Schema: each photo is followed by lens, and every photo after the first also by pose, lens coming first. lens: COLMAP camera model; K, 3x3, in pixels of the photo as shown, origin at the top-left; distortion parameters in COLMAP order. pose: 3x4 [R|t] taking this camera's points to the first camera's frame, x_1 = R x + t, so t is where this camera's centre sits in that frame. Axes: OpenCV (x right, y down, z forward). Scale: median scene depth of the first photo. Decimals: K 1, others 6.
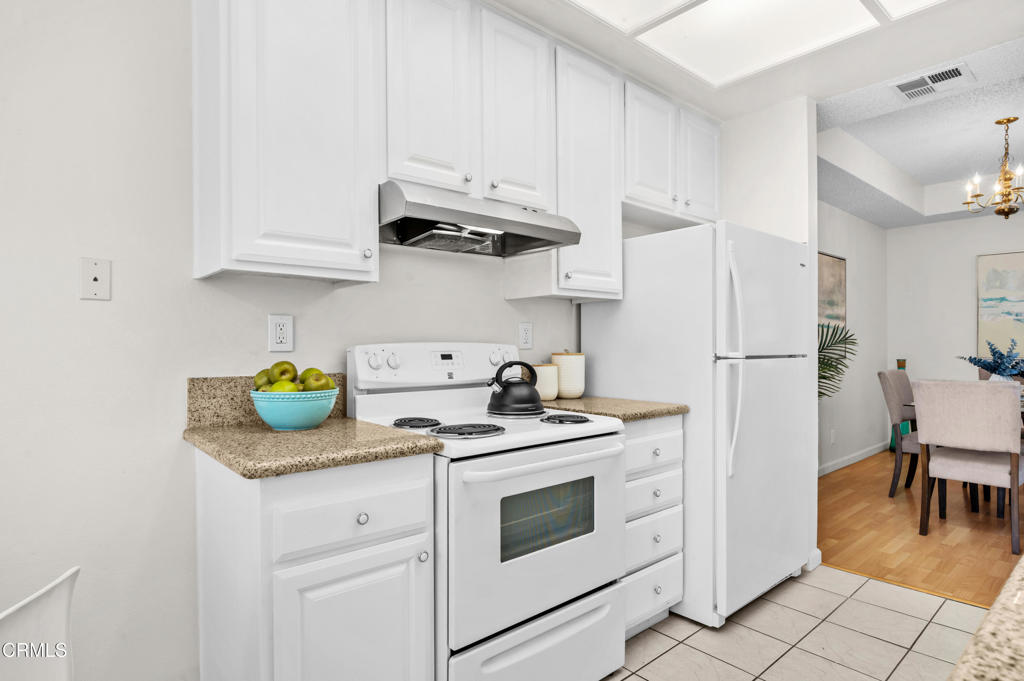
lens RADIAL K [[552.9, 0, 509.8], [0, 552.9, 343.4], [0, 0, 1]] dist [-0.008849, 0.001284]
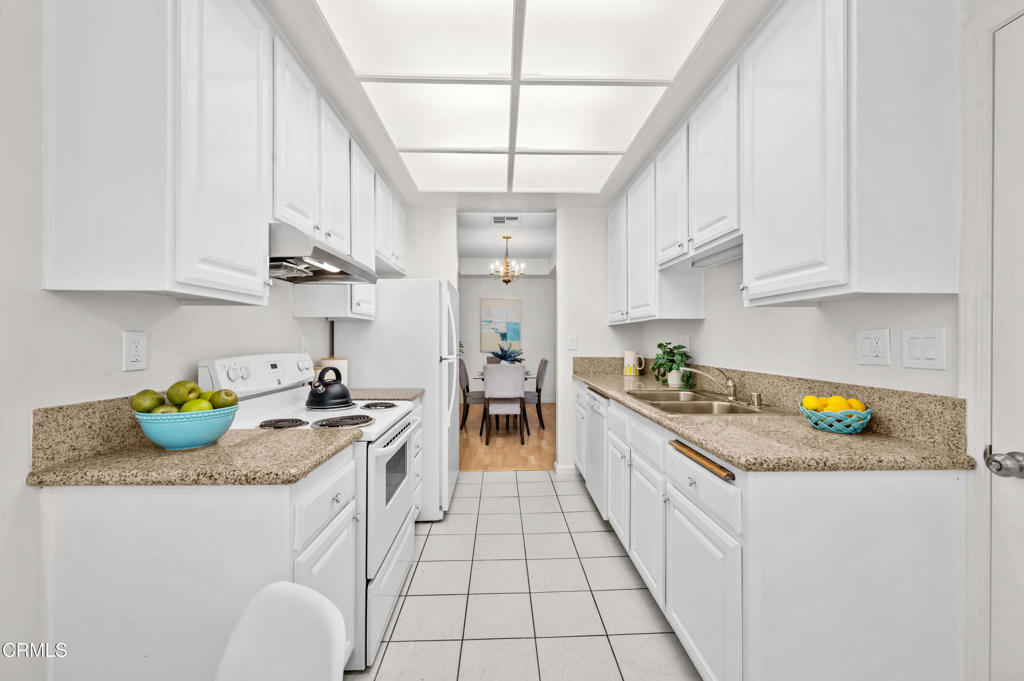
lens RADIAL K [[400.4, 0, 512.0], [0, 400.4, 334.6], [0, 0, 1]] dist [0.000433, 0.000205]
pose [[0.637308, 0.014040, 0.770481, -0.463956], [-0.004697, 0.999886, -0.014335, -0.034491], [-0.770595, 0.005516, 0.637302, 0.051909]]
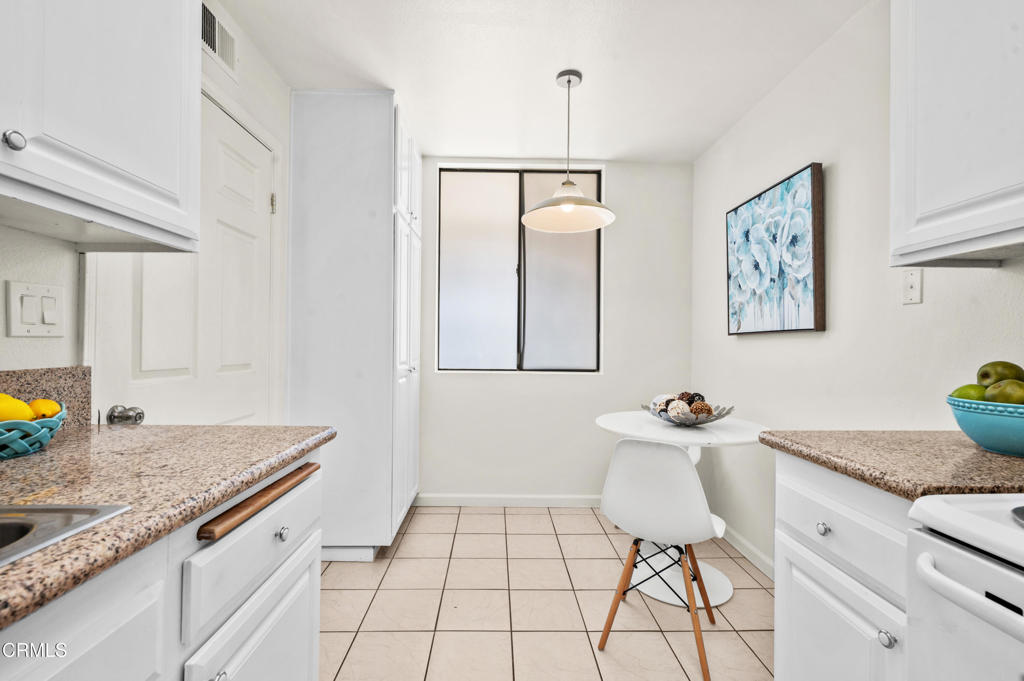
lens RADIAL K [[476.7, 0, 508.7], [0, 476.7, 343.9], [0, 0, 1]] dist [0.017878, 0.000321]
pose [[-0.642916, -0.005825, -0.765915, 0.433734], [-0.007183, 0.999973, -0.001576, 0.010003], [0.765903, 0.004488, -0.642940, 0.707672]]
